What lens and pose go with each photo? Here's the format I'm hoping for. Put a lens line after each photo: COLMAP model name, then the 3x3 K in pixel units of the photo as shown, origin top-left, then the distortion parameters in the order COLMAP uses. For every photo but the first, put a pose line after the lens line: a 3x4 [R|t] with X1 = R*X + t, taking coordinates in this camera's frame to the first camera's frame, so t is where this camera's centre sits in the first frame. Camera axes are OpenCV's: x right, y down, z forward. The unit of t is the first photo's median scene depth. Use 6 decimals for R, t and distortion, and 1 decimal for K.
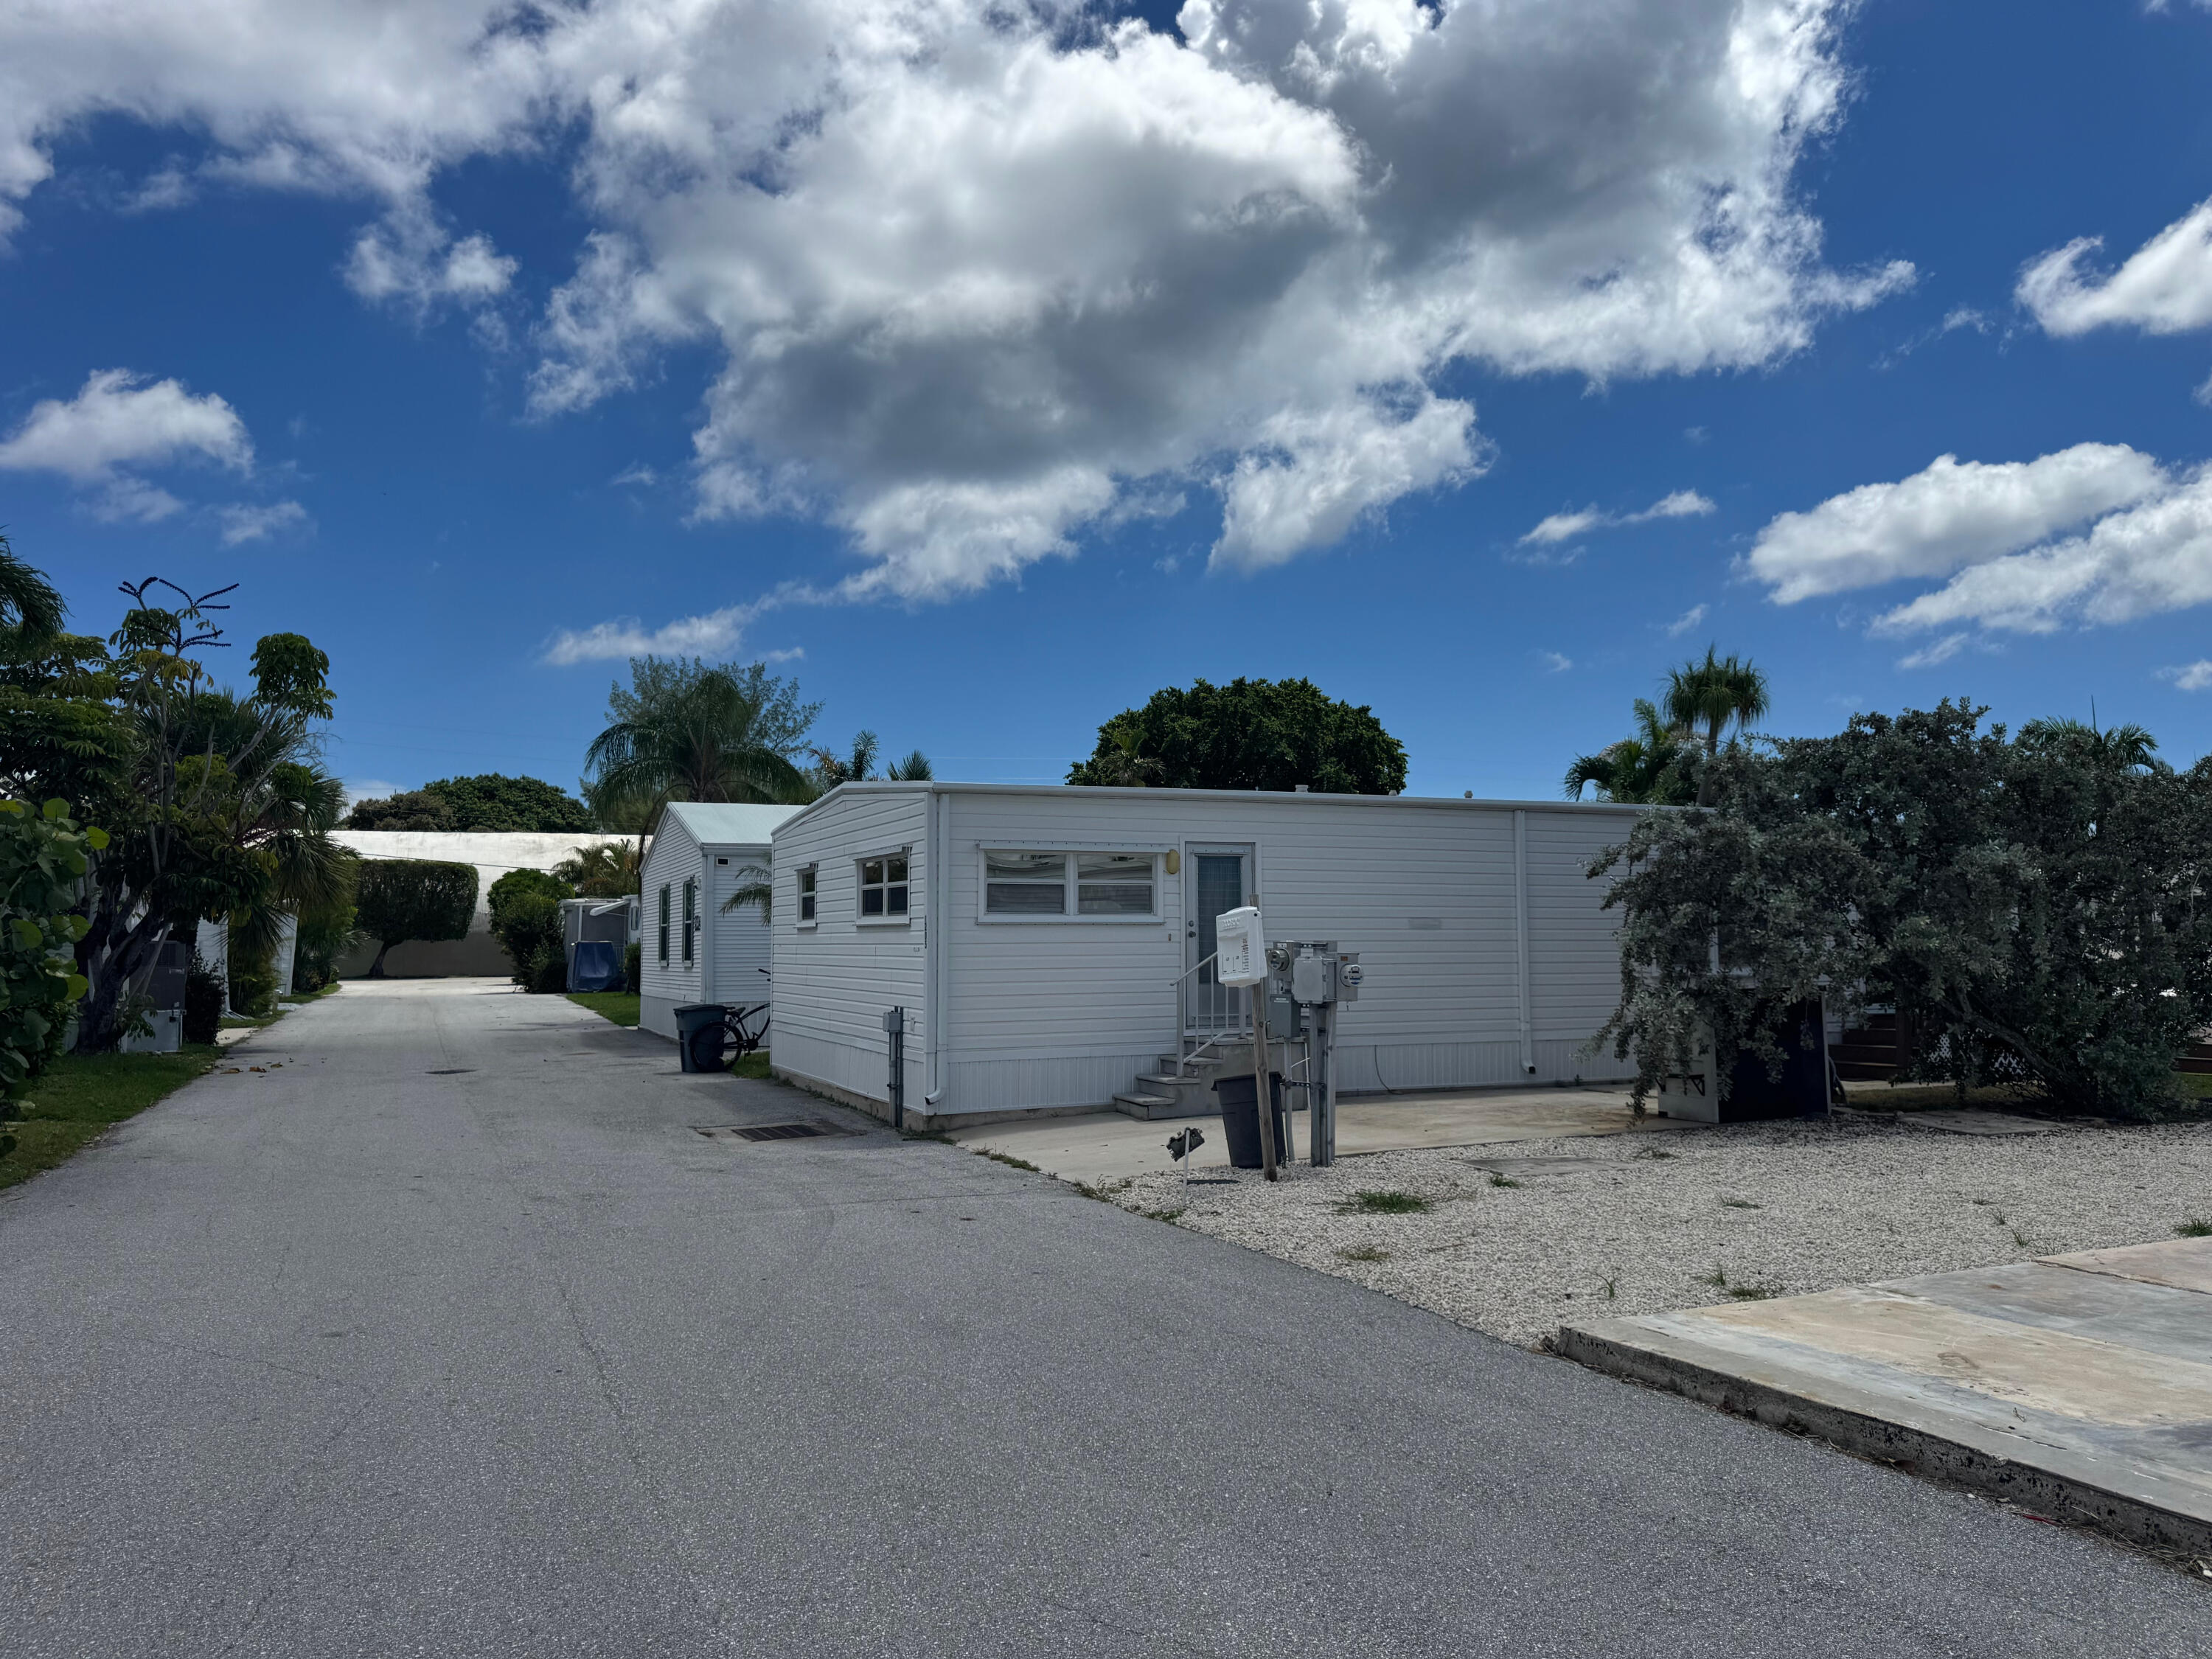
lens RADIAL K [[1577.1, 0, 1104.2], [0, 1577.1, 873.7], [0, 0, 1]] dist [0.088520, -0.186730]
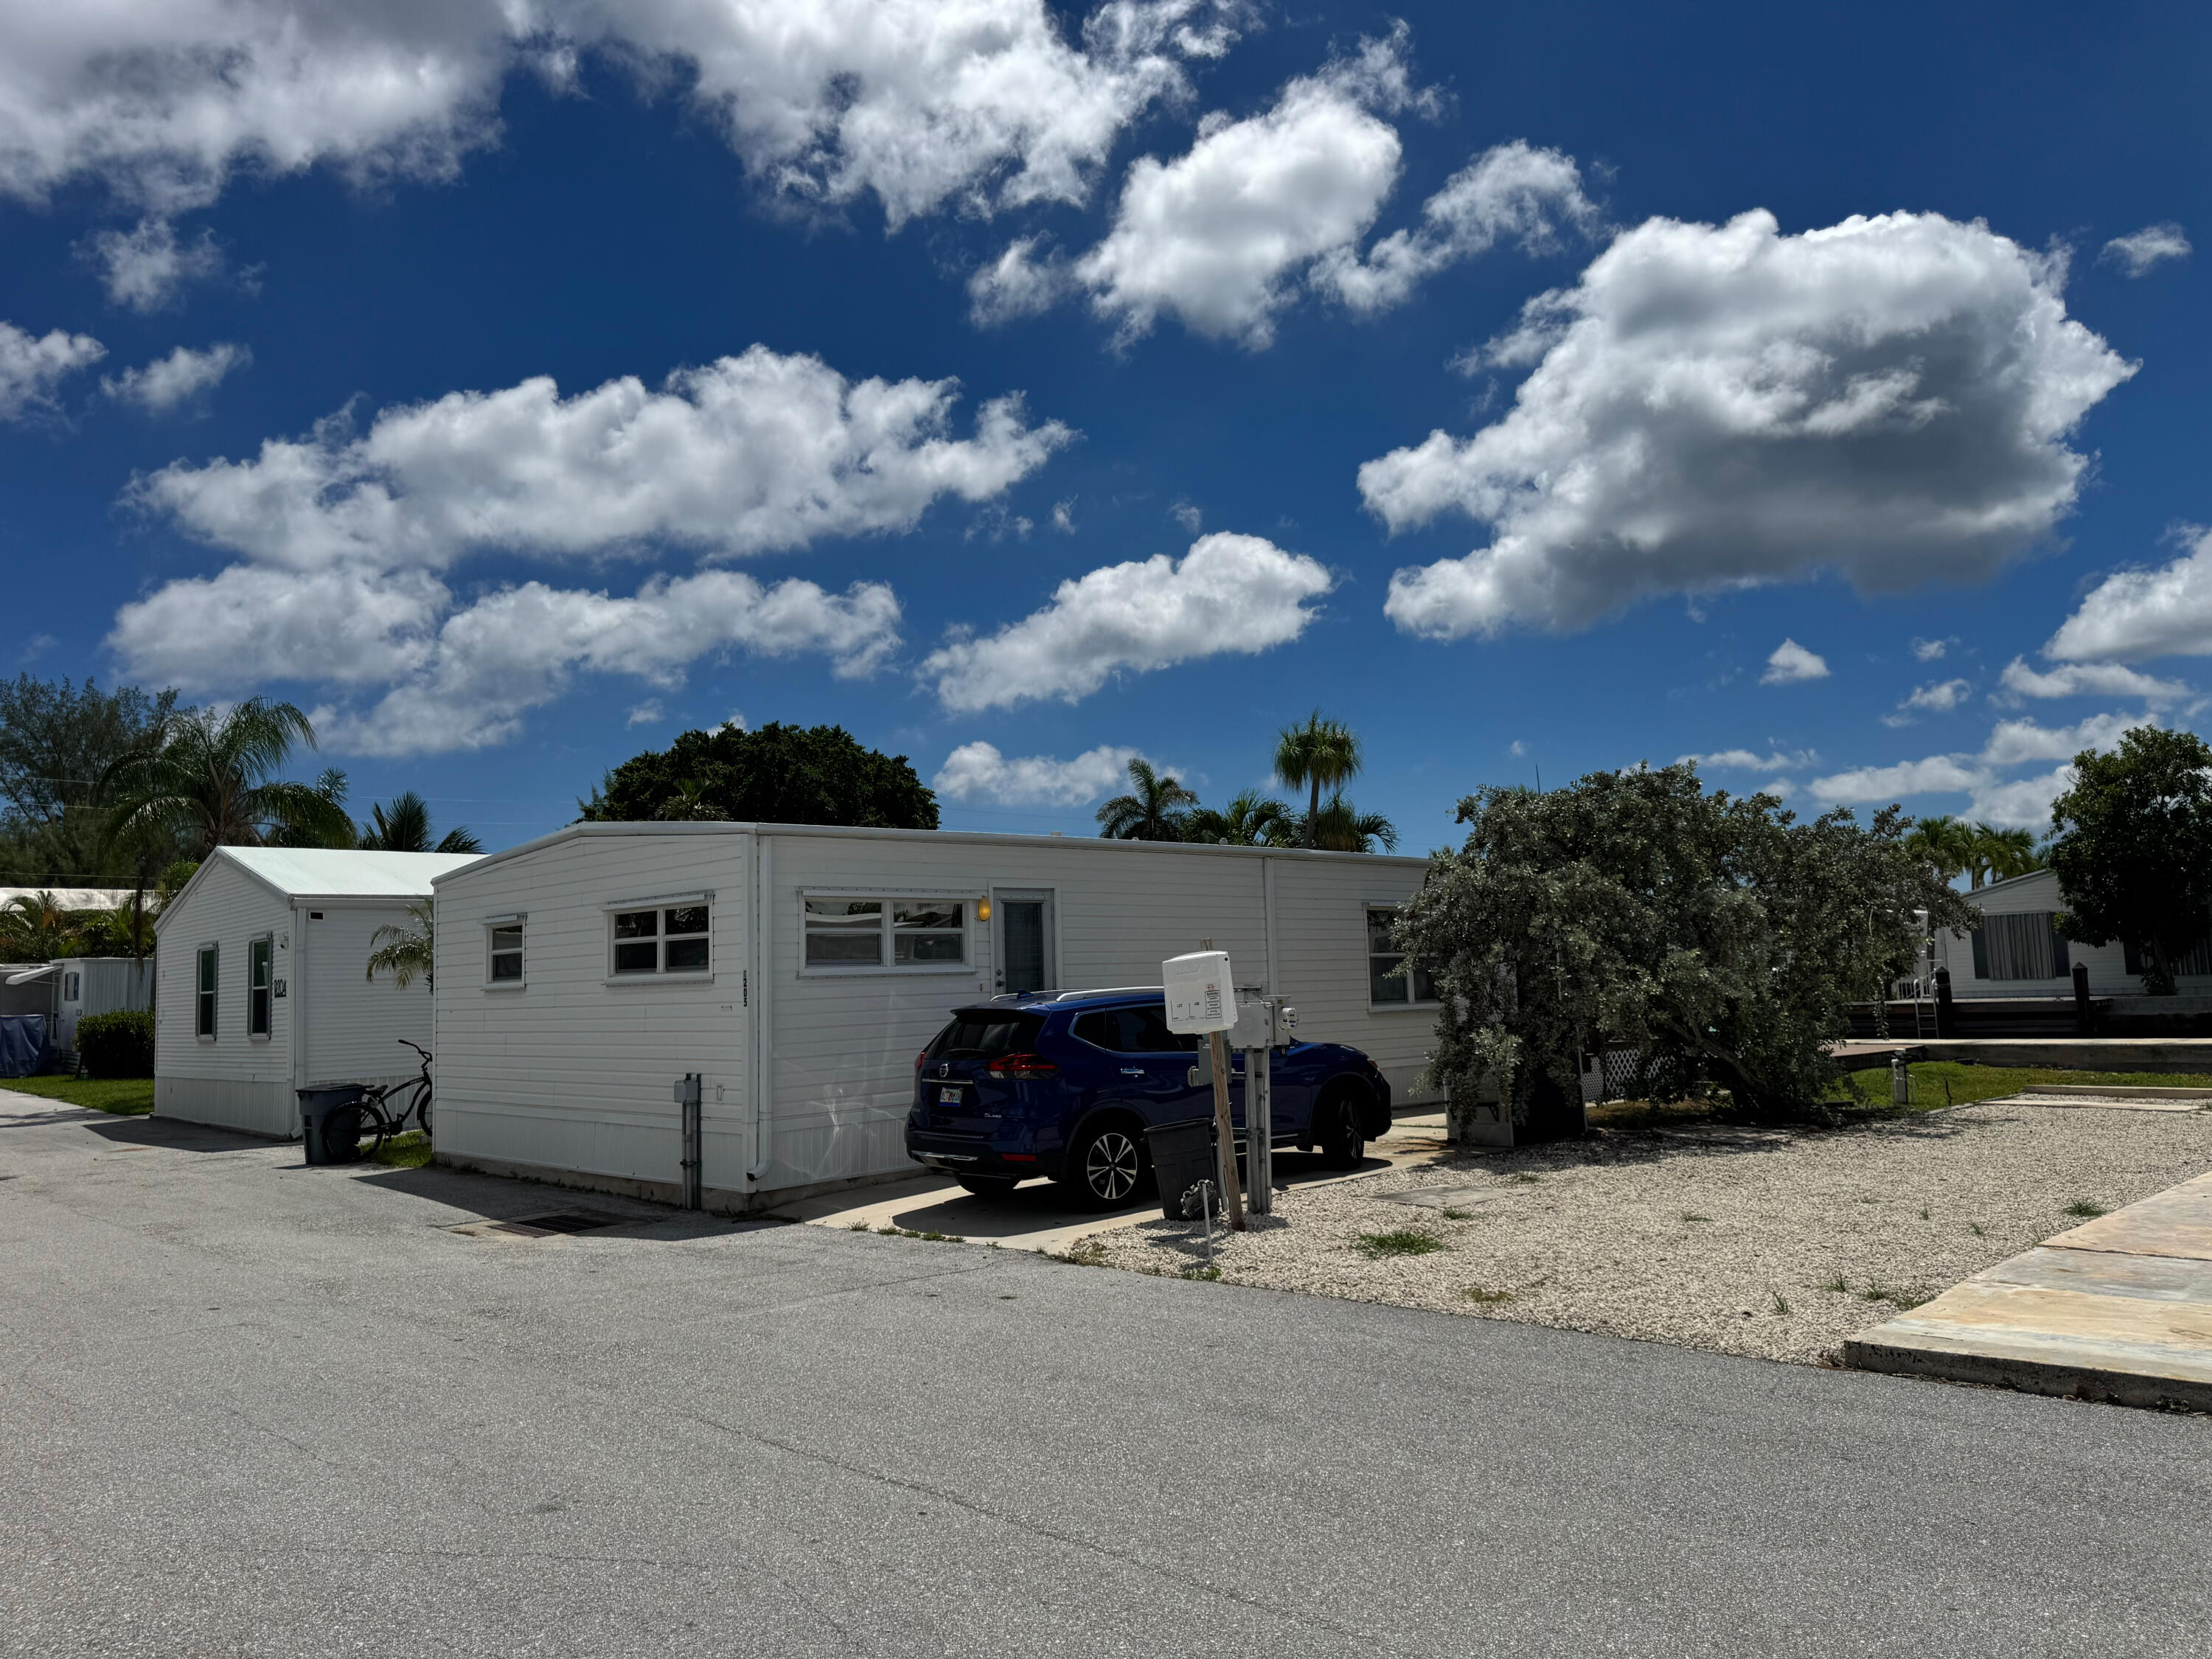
lens RADIAL K [[1590.0, 0, 1109.0], [0, 1590.0, 856.2], [0, 0, 1]] dist [0.042426, -0.043603]
pose [[0.938437, 0.003774, 0.345429, -0.206997], [0.011256, 0.999075, -0.041495, 0.001262], [-0.345266, 0.042828, 0.937527, 0.062764]]
